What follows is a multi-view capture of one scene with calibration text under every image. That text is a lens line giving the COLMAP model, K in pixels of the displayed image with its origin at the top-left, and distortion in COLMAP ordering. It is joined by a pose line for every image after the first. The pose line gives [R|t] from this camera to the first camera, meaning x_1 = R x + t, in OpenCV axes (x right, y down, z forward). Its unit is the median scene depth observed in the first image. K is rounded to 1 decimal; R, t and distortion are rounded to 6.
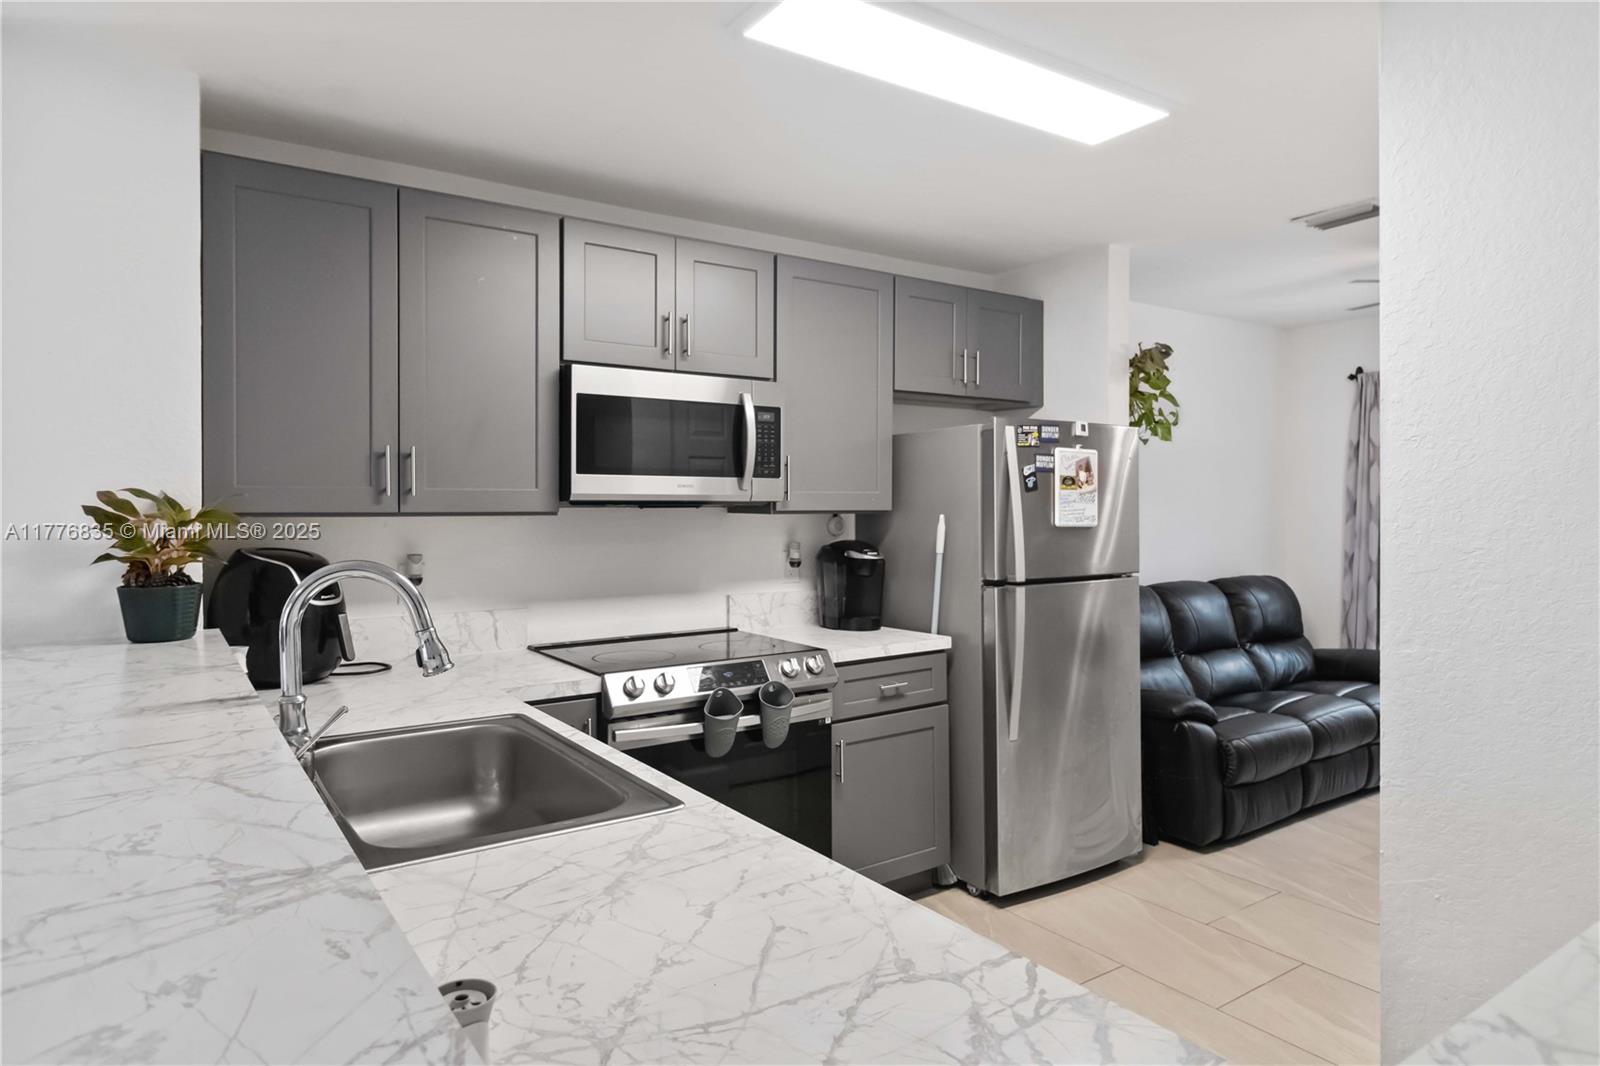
lens RADIAL K [[974.0, 0, 817.1], [0, 974.0, 502.4], [0, 0, 1]] dist [0.004555, 0.001664]
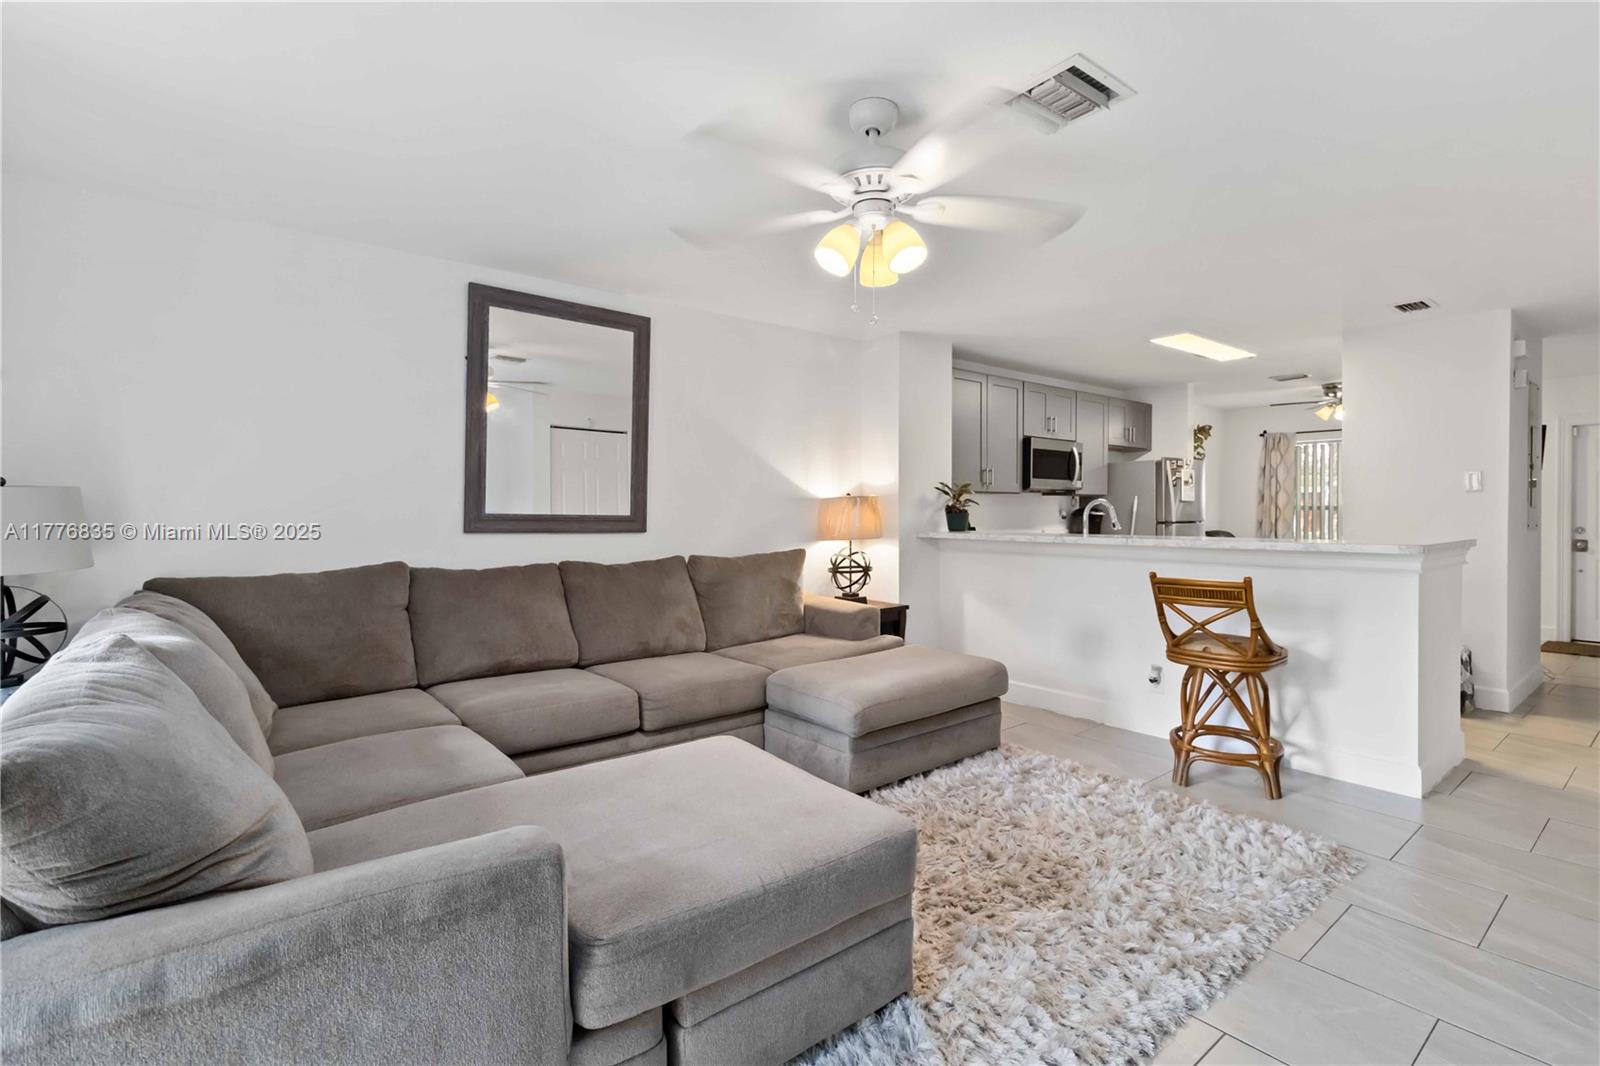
lens RADIAL K [[748.5, 0, 791.4], [0, 748.5, 525.4], [0, 0, 1]] dist [0.003524, 0.000227]
pose [[0.998480, -0.002164, 0.055073, -0.879077], [0.001030, 0.999787, 0.020607, 0.048341], [-0.055106, -0.020519, 0.998270, -0.883055]]
